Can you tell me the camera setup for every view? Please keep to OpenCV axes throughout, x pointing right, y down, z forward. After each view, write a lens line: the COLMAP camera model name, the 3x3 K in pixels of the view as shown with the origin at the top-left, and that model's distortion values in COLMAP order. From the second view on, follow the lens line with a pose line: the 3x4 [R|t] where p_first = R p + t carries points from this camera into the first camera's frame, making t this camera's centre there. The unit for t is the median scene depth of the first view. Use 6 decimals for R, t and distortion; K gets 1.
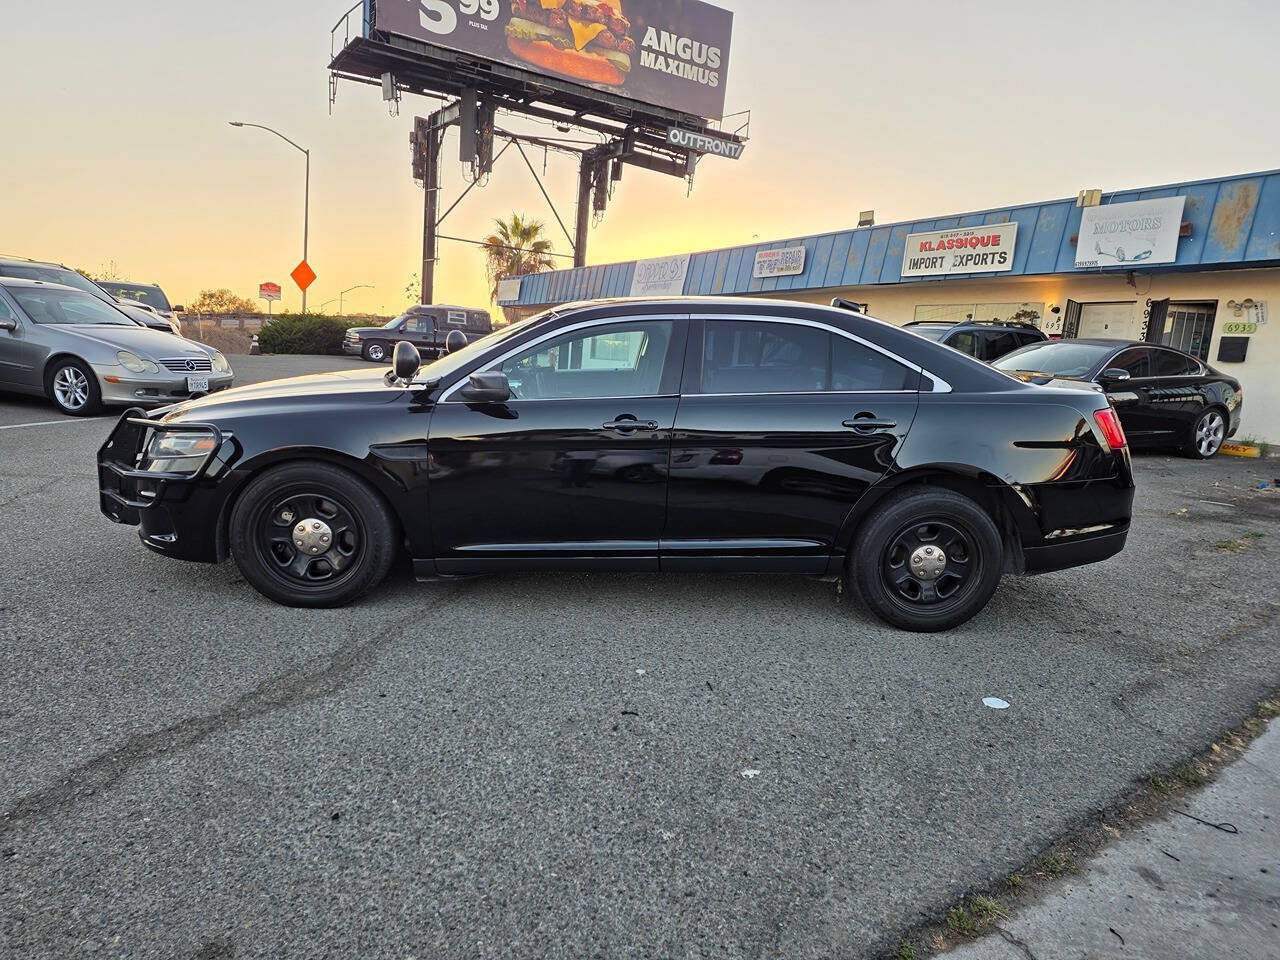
lens RADIAL K [[855.1, 0, 644.7], [0, 855.1, 489.4], [0, 0, 1]] dist [0.070885, -0.050081]
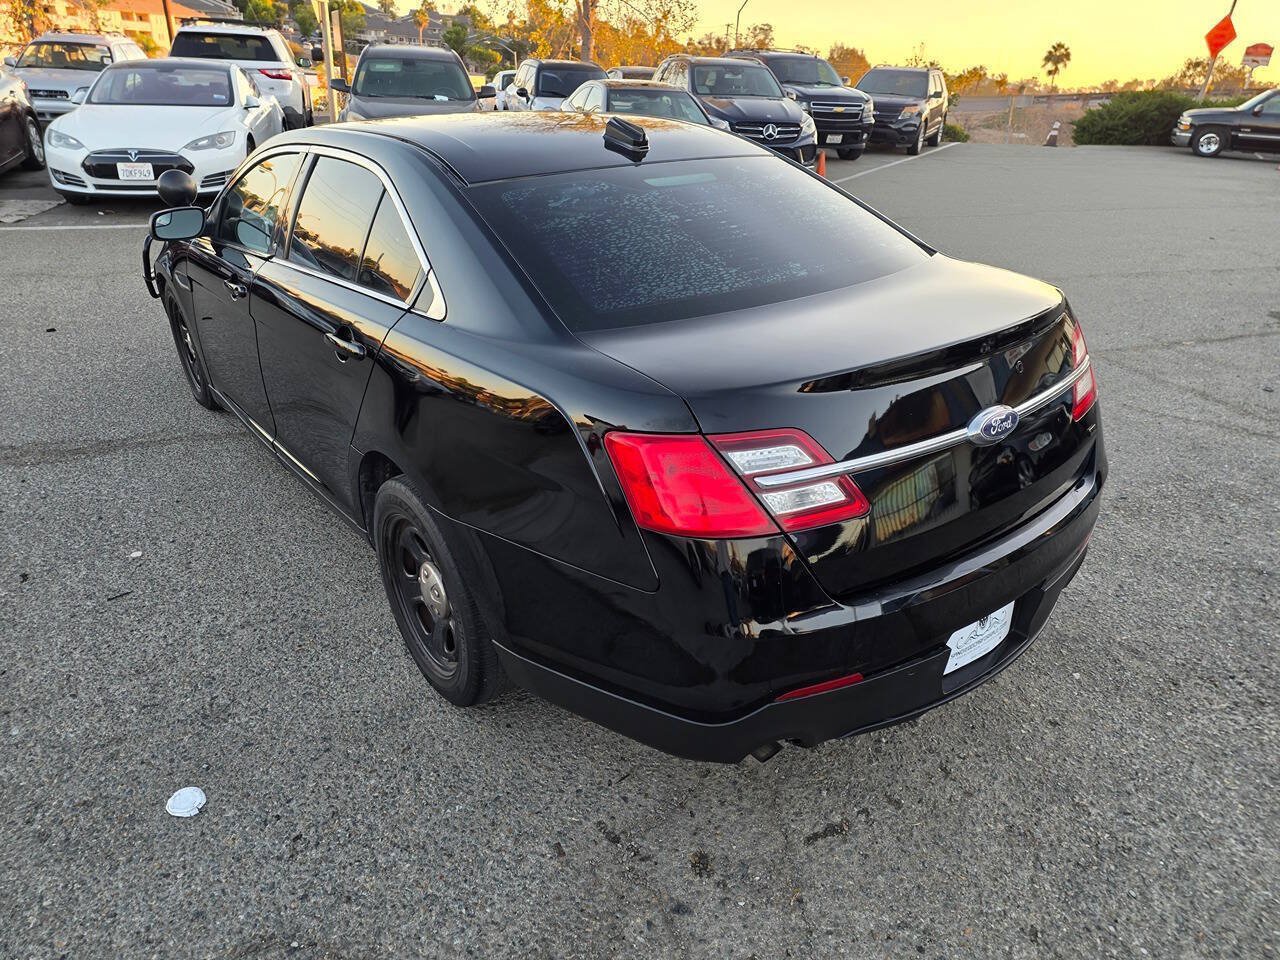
lens RADIAL K [[855.1, 0, 644.7], [0, 855.1, 489.4], [0, 0, 1]] dist [0.070885, -0.050081]
pose [[0.536721, 0.332544, -0.775464, 1.080261], [-0.145005, 0.941738, 0.303485, -0.247000], [0.831206, -0.050441, 0.553671, 0.970863]]
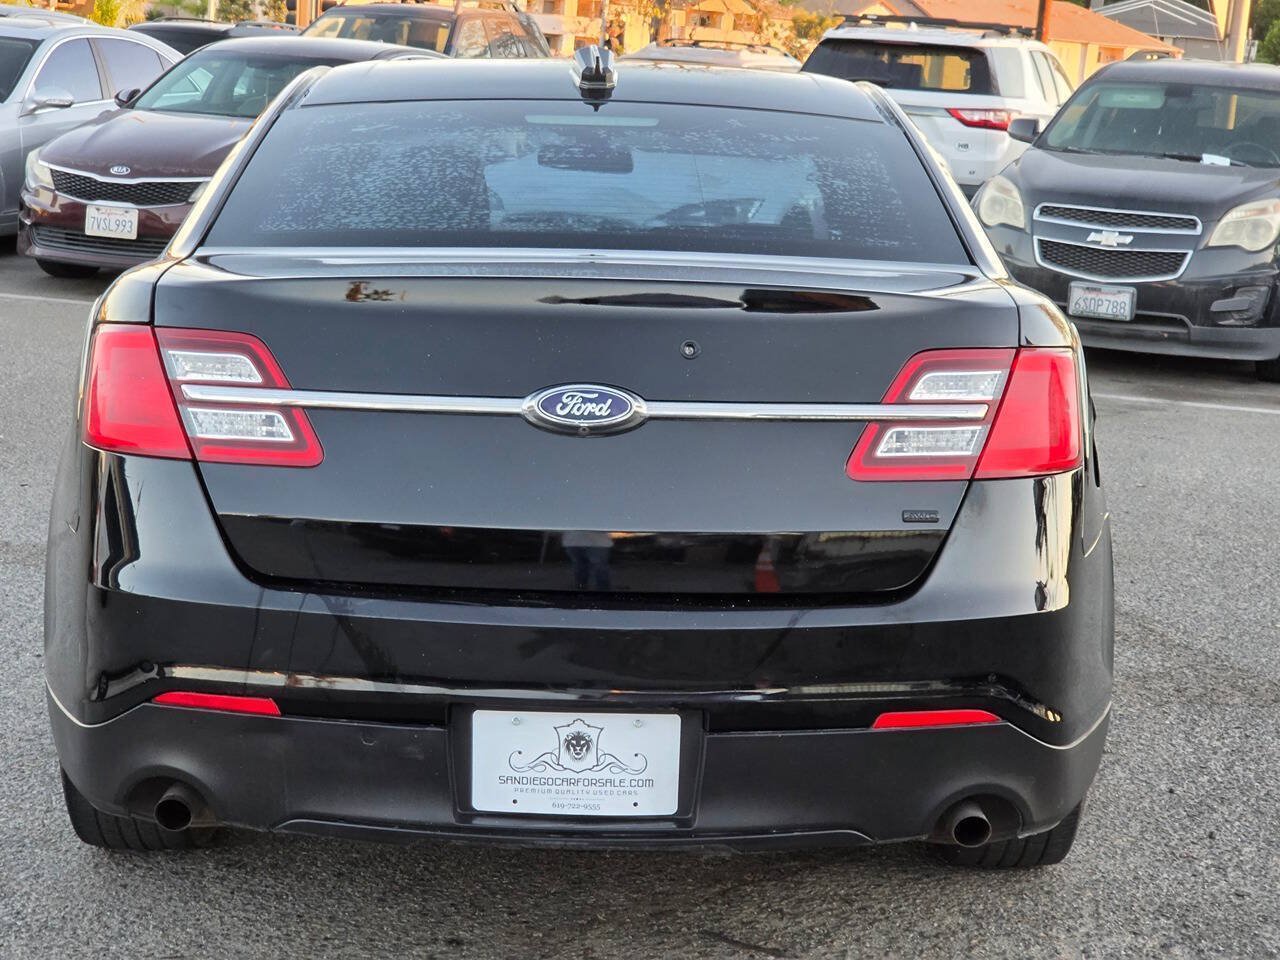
lens RADIAL K [[2475.7, 0, 641.3], [0, 2475.7, 446.0], [0, 0, 1]] dist [-0.311857, 3.916688]
pose [[-0.066349, 0.084194, -0.994238, 1.848588], [-0.239121, 0.966055, 0.097765, -0.242549], [0.968720, 0.244230, -0.043965, 1.578785]]
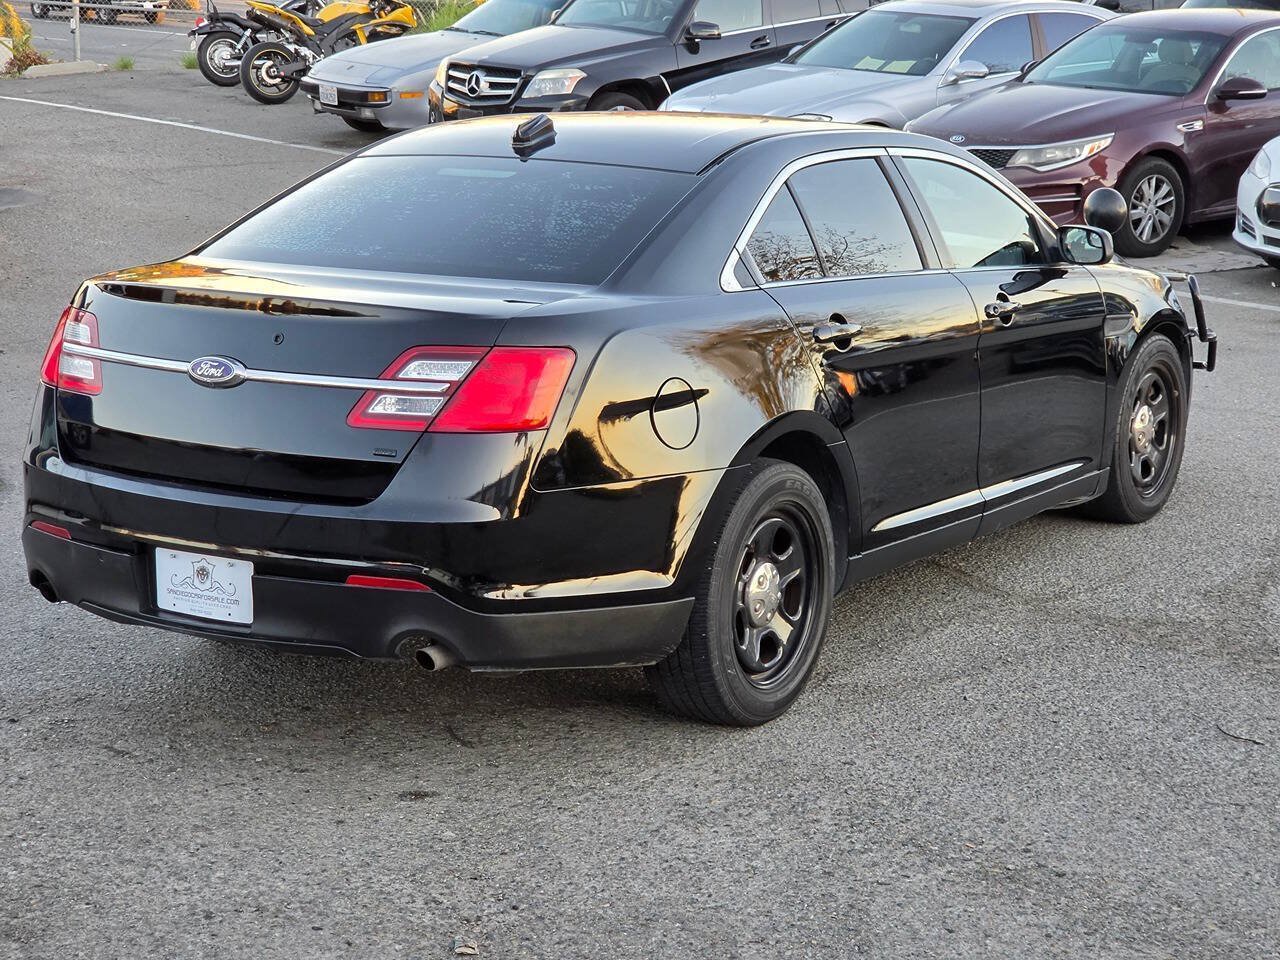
lens RADIAL K [[2475.7, 0, 641.3], [0, 2475.7, 446.0], [0, 0, 1]] dist [-0.311857, 3.916688]
pose [[-0.593309, 0.090179, -0.799908, 2.021583], [-0.205580, 0.943778, 0.258882, -0.631758], [0.778281, 0.318043, -0.541413, 2.761005]]
